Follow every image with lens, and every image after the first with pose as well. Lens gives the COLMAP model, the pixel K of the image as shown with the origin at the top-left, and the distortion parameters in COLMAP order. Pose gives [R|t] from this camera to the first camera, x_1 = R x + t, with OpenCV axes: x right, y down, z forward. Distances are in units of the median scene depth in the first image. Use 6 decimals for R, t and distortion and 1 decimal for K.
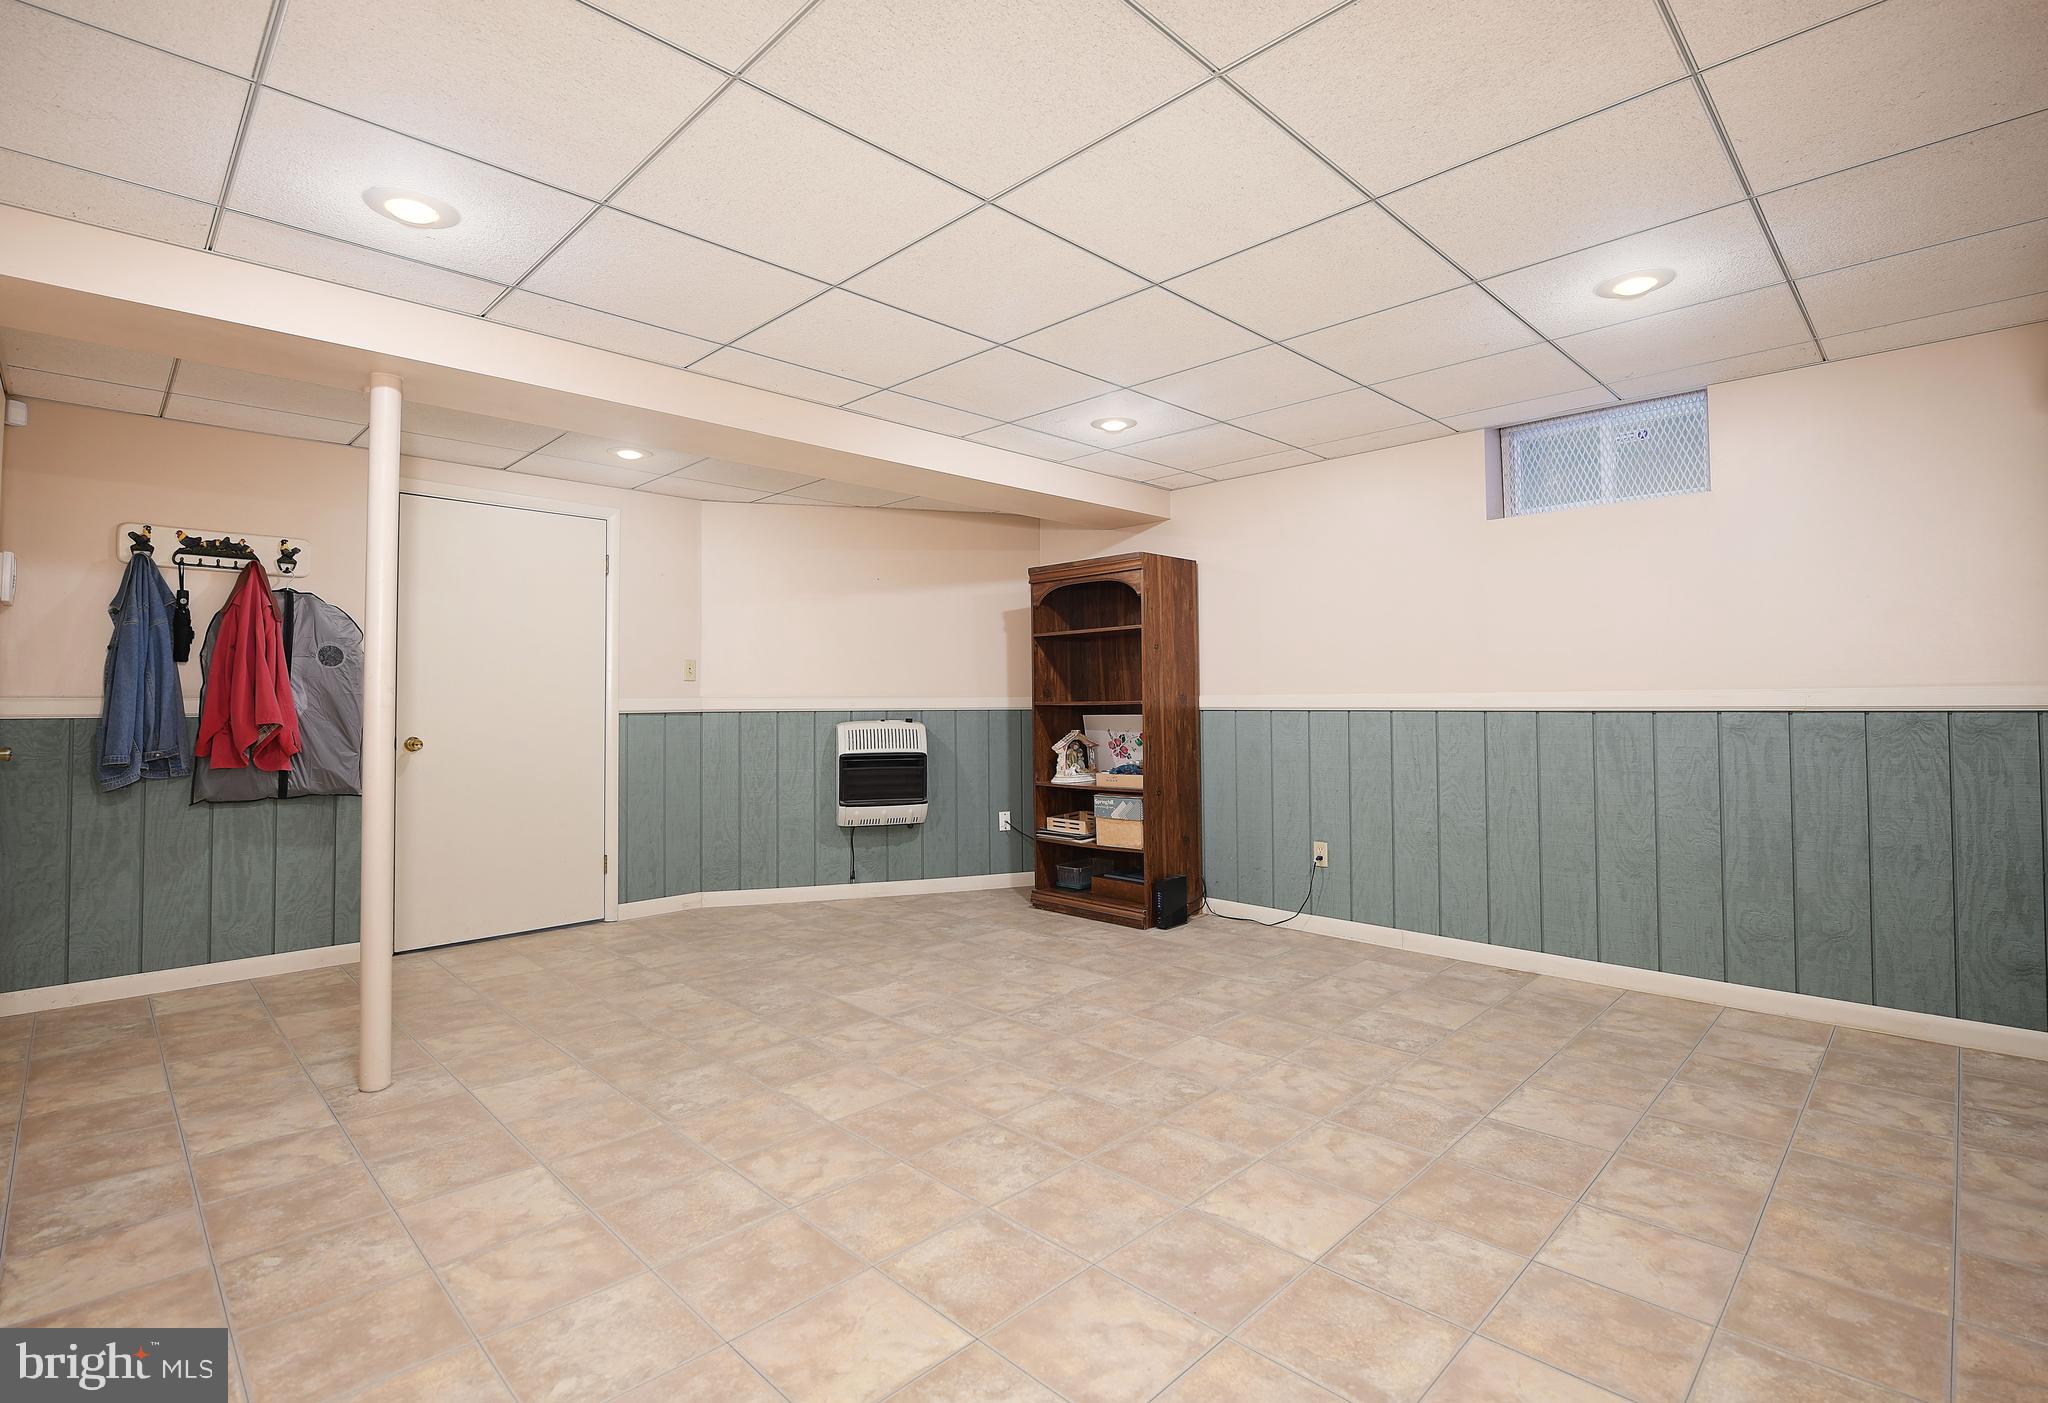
lens RADIAL K [[953.4, 0, 1024.0], [0, 953.4, 701.5], [0, 0, 1]] dist [-0.009425, -0.000137]
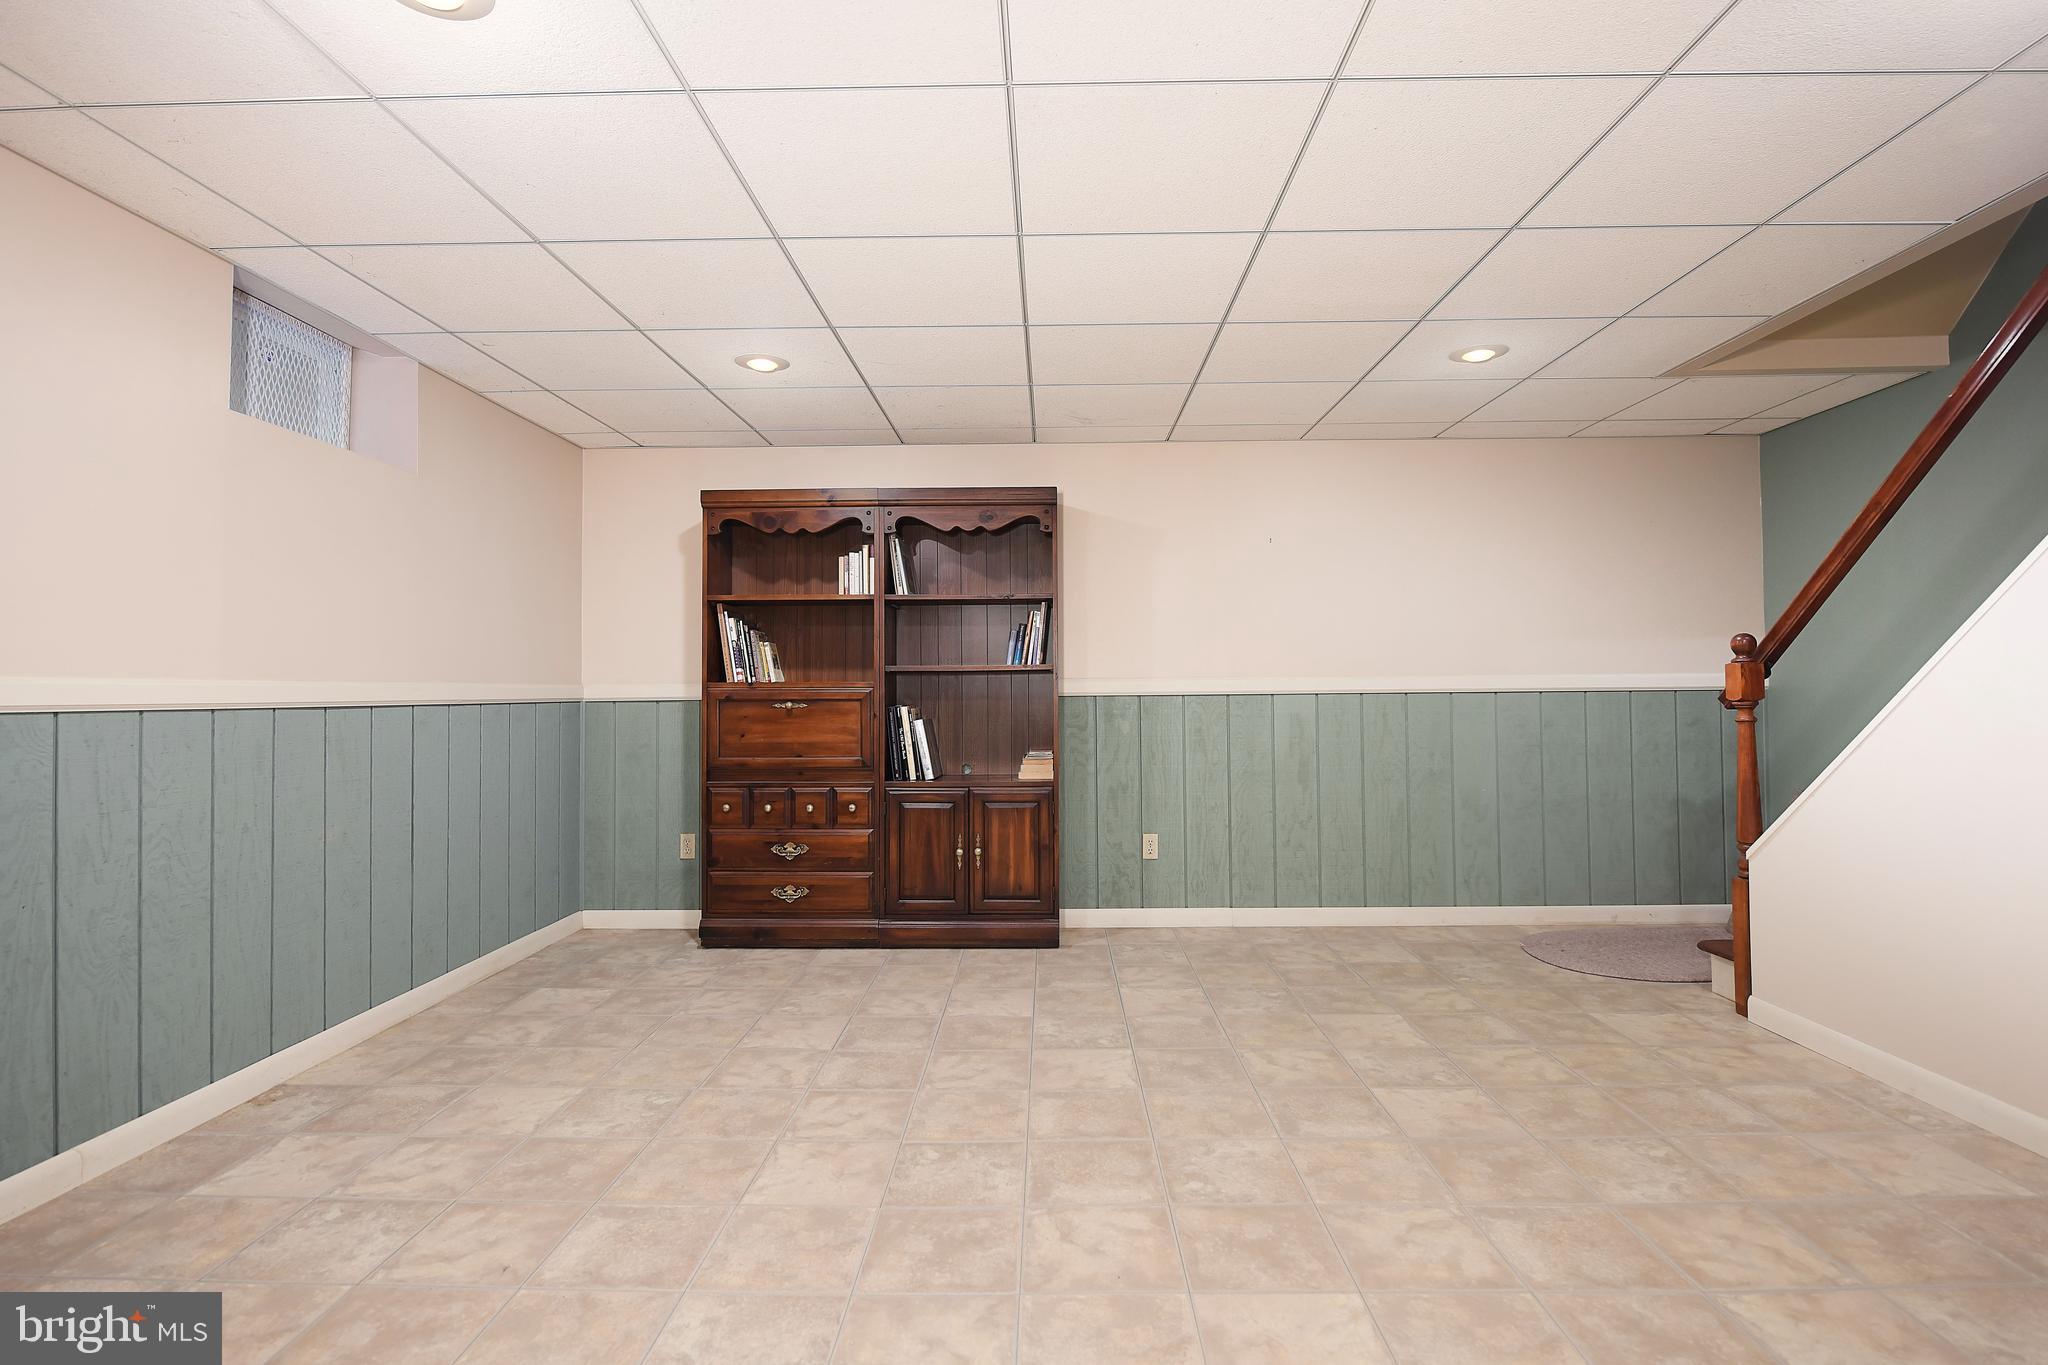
lens RADIAL K [[1000.7, 0, 1024.0], [0, 1000.7, 682.5], [0, 0, 1]] dist [0.000340, -0.000352]
pose [[-0.697298, 0.018431, 0.716545, -0.556795], [0.009357, 0.999818, -0.016611, 0.011529], [-0.716721, -0.004878, -0.697343, 1.671206]]
